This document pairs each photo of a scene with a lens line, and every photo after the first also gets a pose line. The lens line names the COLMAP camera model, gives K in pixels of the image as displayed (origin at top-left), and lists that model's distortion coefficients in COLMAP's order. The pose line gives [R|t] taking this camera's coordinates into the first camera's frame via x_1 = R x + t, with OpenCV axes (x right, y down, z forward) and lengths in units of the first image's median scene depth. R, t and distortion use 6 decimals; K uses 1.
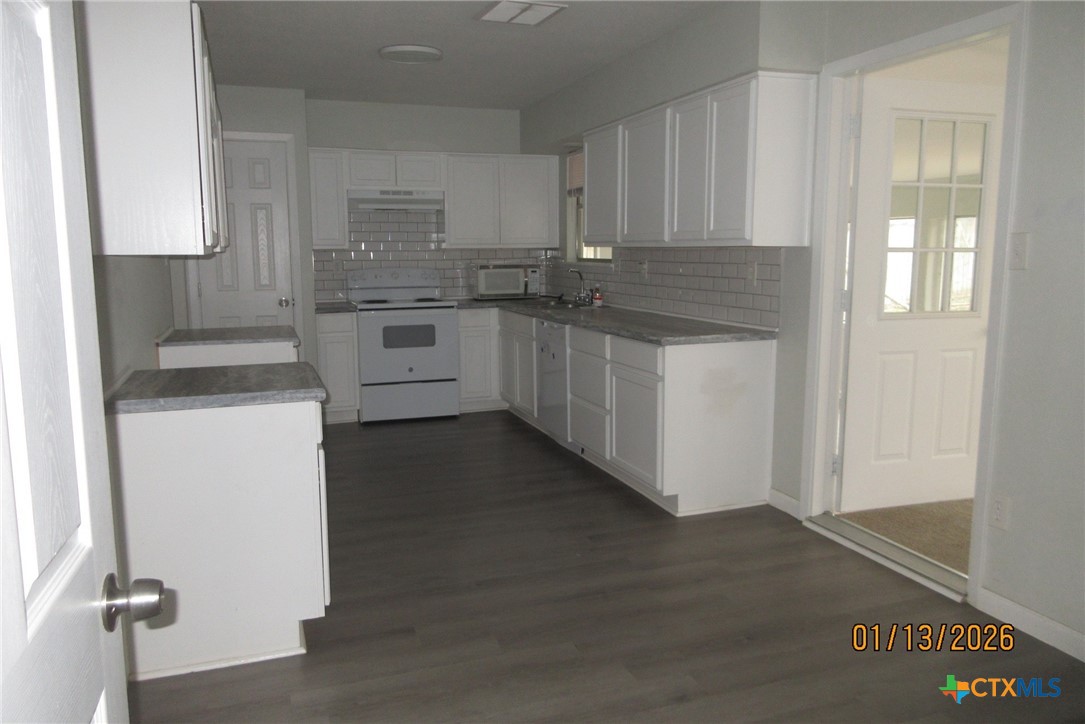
lens RADIAL K [[806.5, 0, 539.1], [0, 806.5, 358.3], [0, 0, 1]] dist [-0.003752, 0.009687]
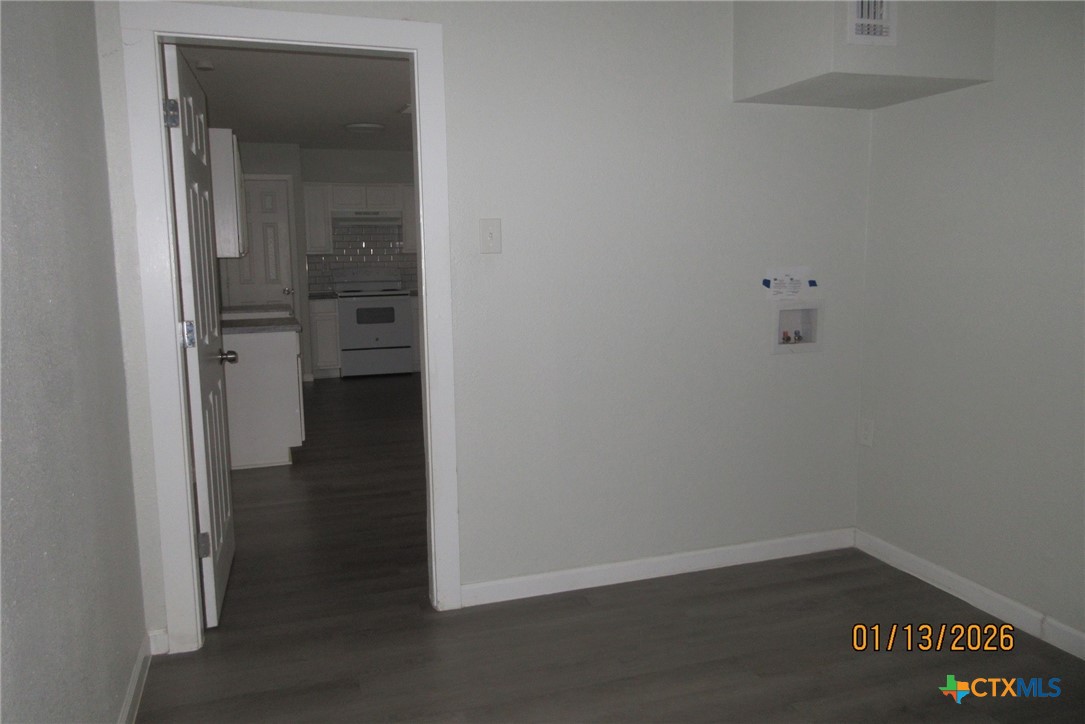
lens RADIAL K [[806.5, 0, 539.1], [0, 806.5, 358.3], [0, 0, 1]] dist [-0.003752, 0.009687]
pose [[0.999833, -0.008463, -0.016214, 0.147736], [0.008397, 0.999956, -0.004145, 0.056161], [0.016248, 0.004008, 0.999860, -0.405377]]
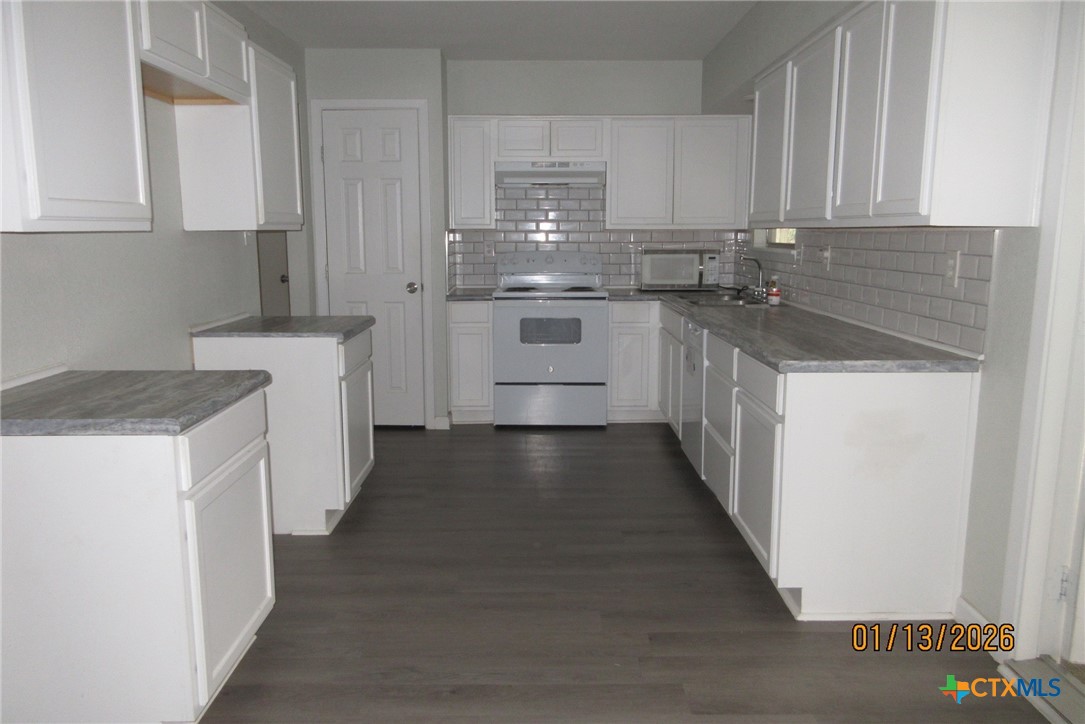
lens RADIAL K [[806.5, 0, 539.1], [0, 806.5, 358.3], [0, 0, 1]] dist [-0.003752, 0.009687]
pose [[0.942425, 0.058438, -0.329271, 0.115229], [-0.051492, 0.998229, 0.029783, -0.023325], [0.330429, -0.011114, 0.943765, 0.182847]]
